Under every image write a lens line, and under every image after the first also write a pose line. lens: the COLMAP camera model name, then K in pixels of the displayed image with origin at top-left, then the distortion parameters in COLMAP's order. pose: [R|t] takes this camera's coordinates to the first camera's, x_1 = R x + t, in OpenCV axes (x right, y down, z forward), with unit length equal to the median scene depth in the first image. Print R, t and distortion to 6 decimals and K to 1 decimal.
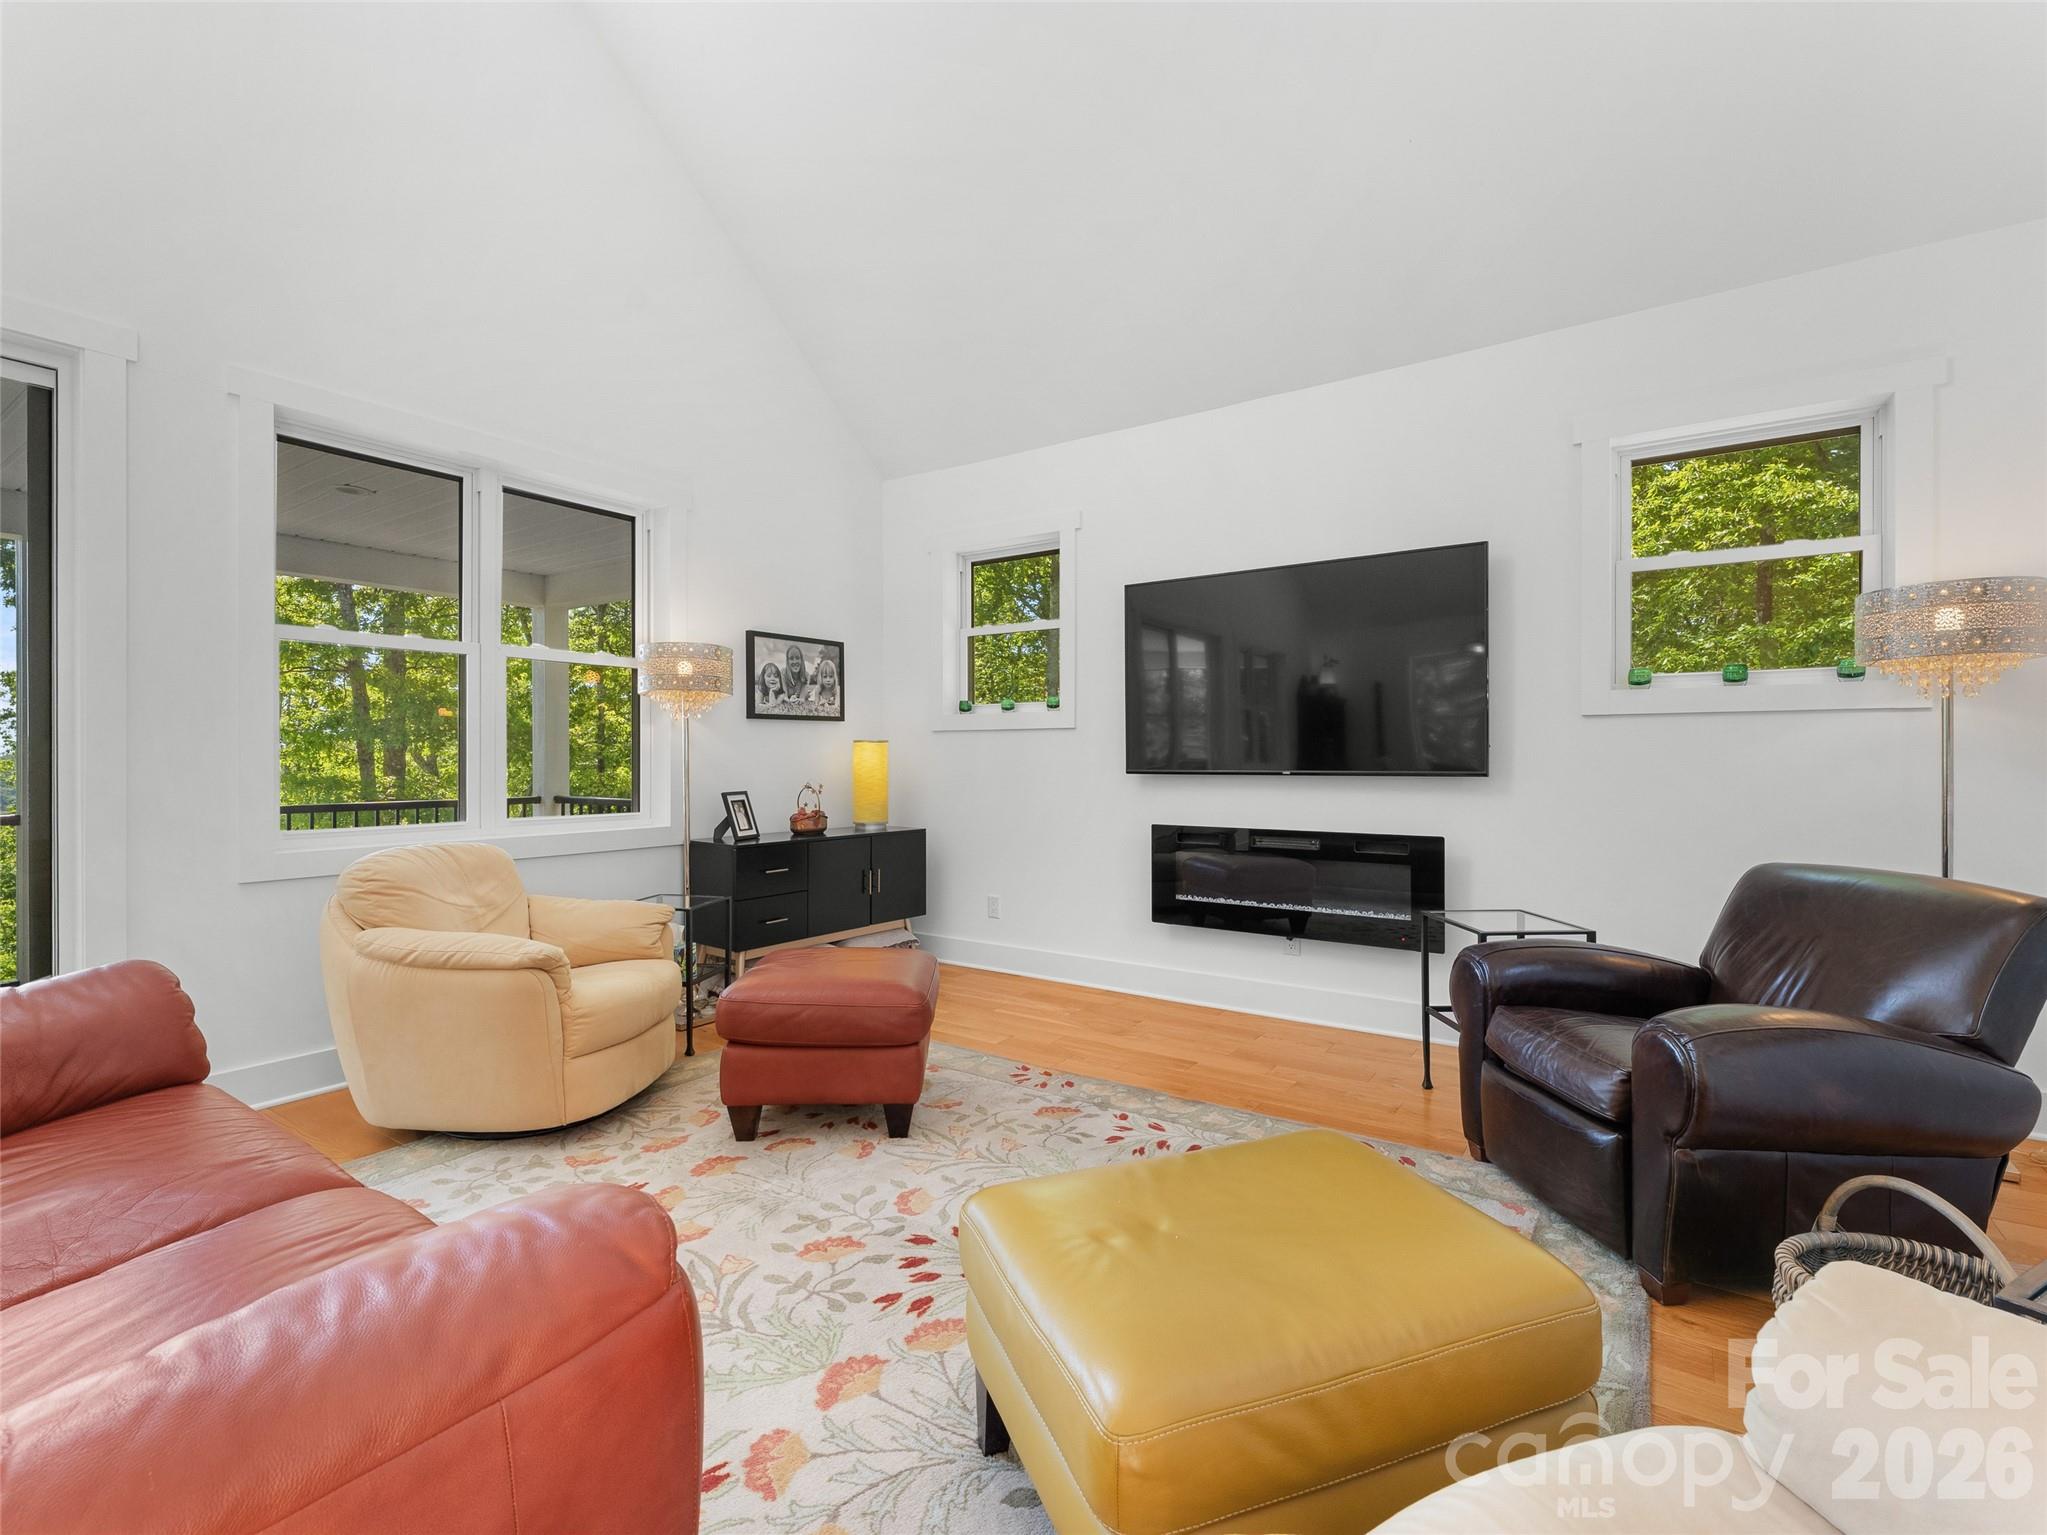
lens RADIAL K [[947.7, 0, 1016.5], [0, 947.7, 754.9], [0, 0, 1]] dist [-0.005562, 0.000683]
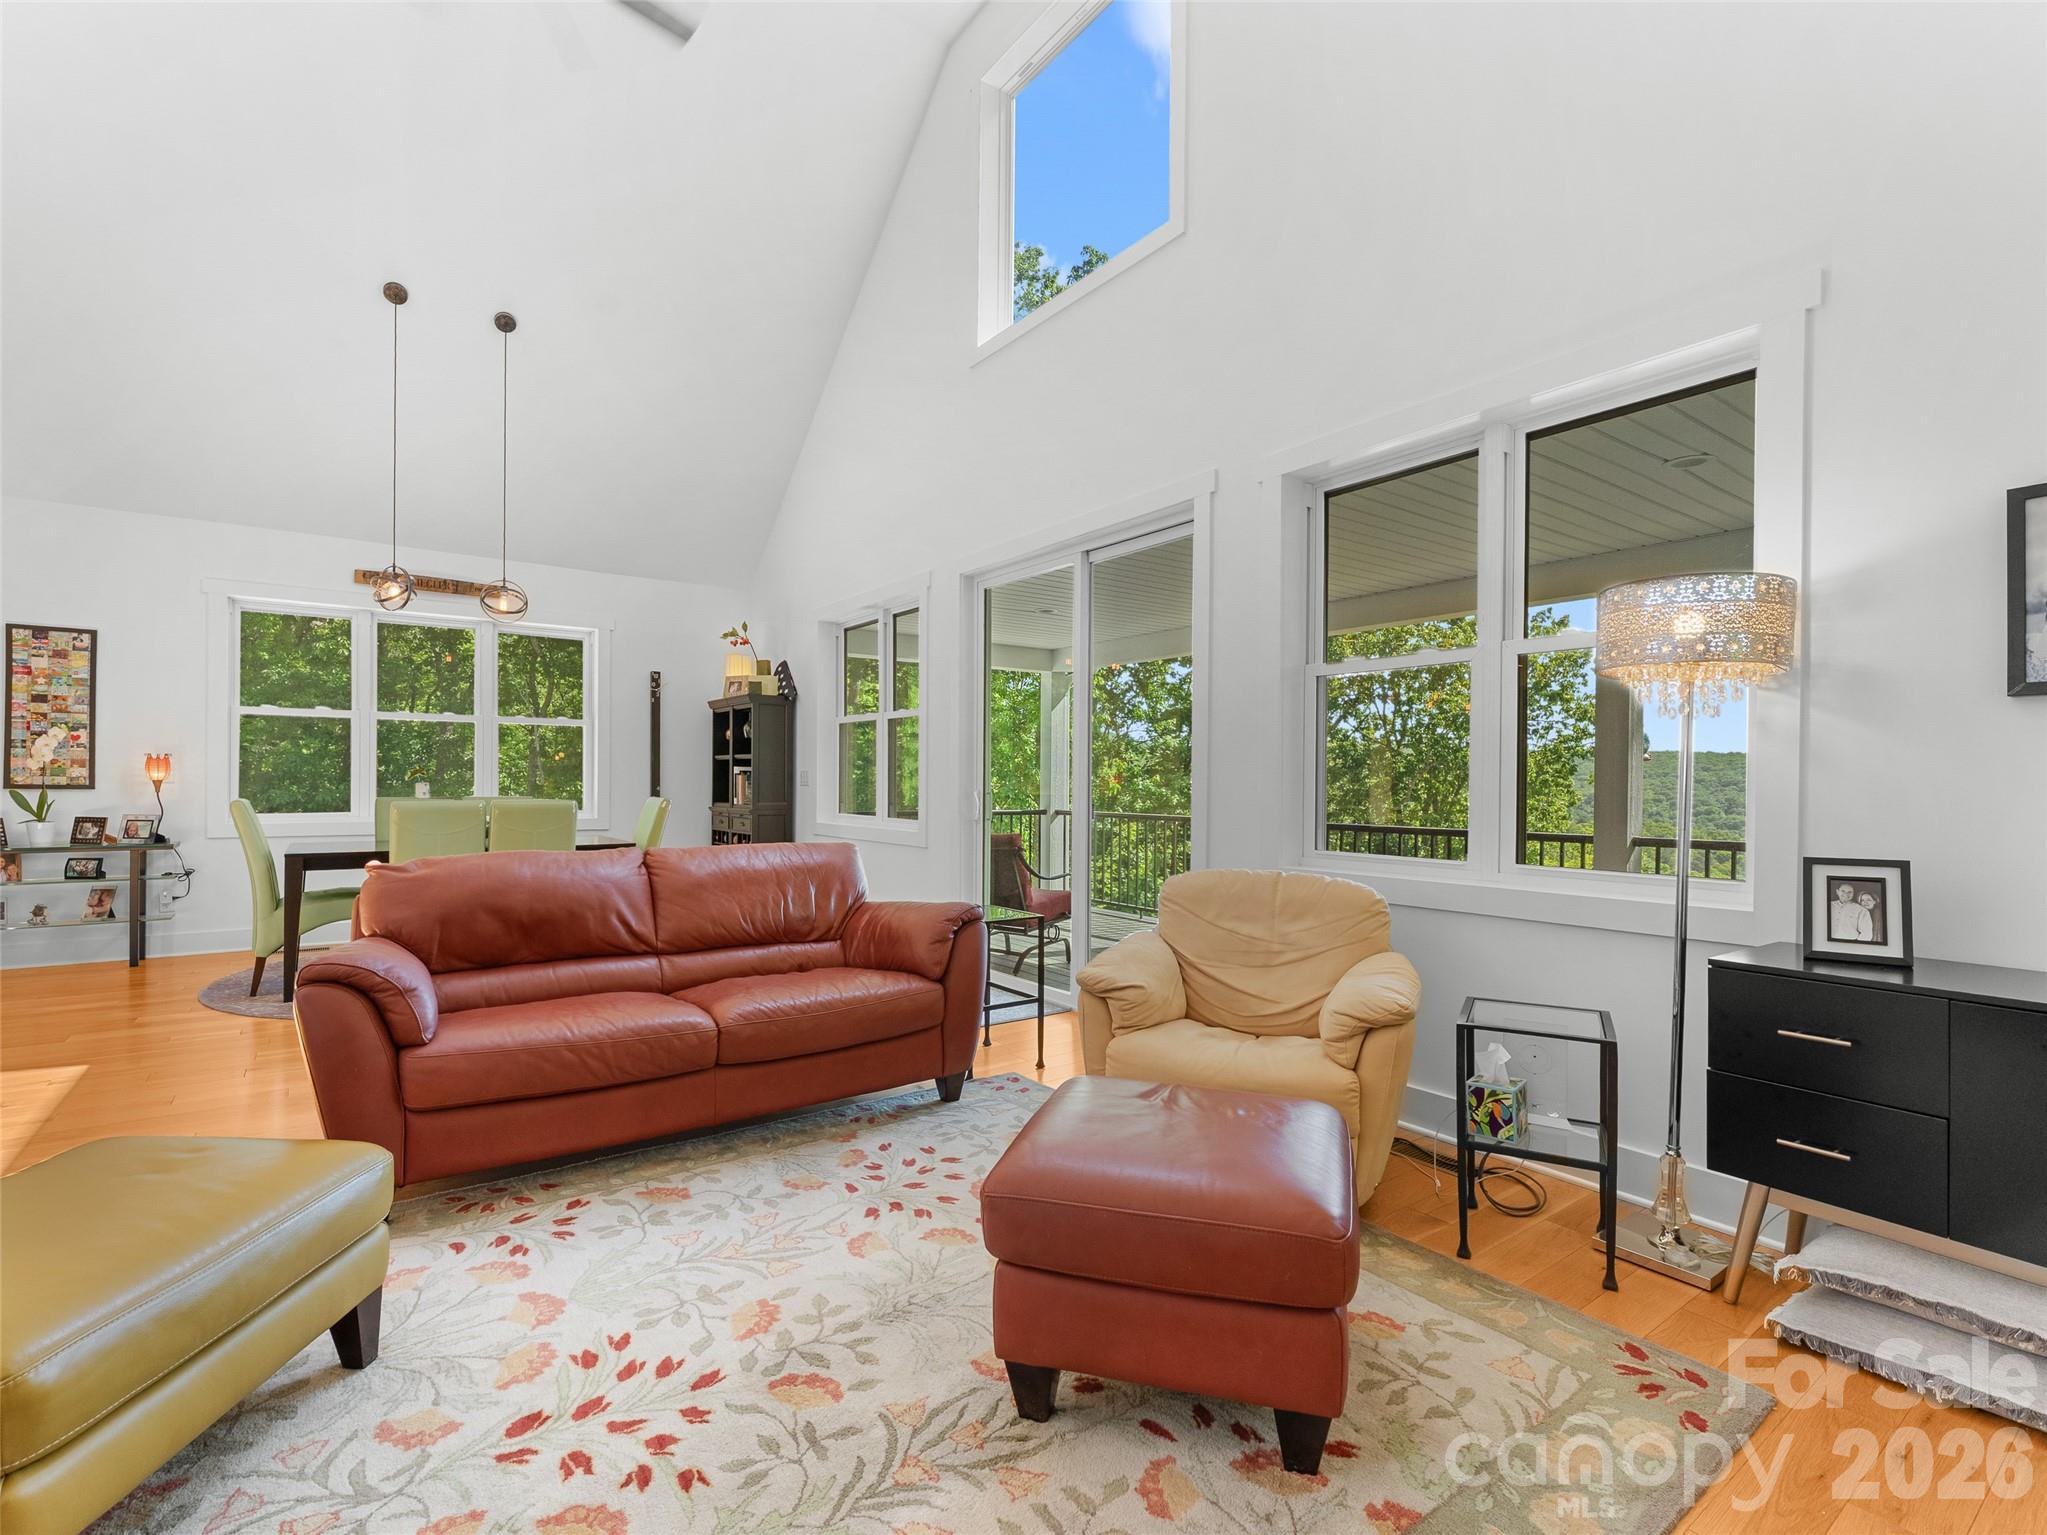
lens RADIAL K [[947.7, 0, 1009.6], [0, 947.7, 780.3], [0, 0, 1]] dist [-0.005562, 0.000683]
pose [[-0.332657, -0.004884, -0.943035, 0.279152], [-0.005962, 0.999977, -0.003075, 0.003455], [0.943029, 0.004599, -0.332678, 0.737333]]
